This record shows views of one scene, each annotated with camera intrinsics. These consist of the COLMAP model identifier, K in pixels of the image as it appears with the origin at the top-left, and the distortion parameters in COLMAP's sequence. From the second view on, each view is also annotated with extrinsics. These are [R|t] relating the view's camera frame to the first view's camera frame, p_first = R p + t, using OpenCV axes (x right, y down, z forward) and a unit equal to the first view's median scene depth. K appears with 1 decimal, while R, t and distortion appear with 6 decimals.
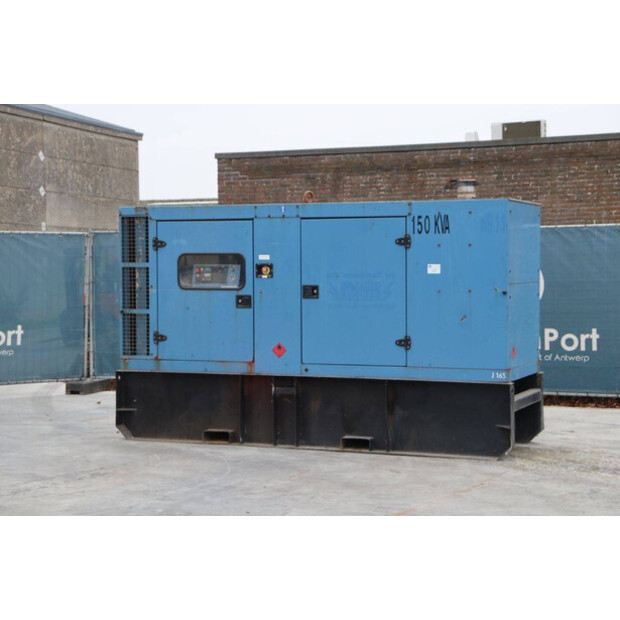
lens RADIAL K [[1289.8, 0, 310.0], [0, 1289.8, 310.0], [0, 0, 1]] dist [0.339240, 0.222829]
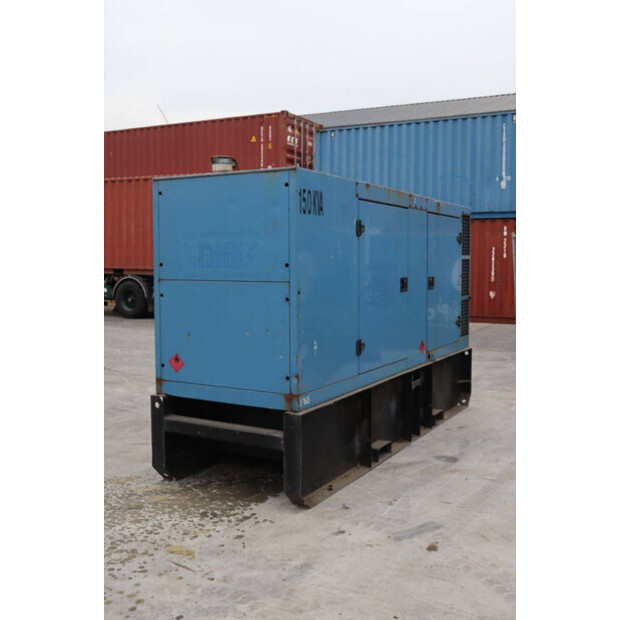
lens RADIAL K [[656.6, 0, 325.5], [0, 656.6, 310.2], [0, 0, 1]] dist [-0.017099, -0.005257]
pose [[-0.111011, 0.075691, -0.990933, 0.511322], [-0.037518, 0.996065, 0.080287, -0.034600], [0.993111, 0.046090, -0.107734, 1.045639]]
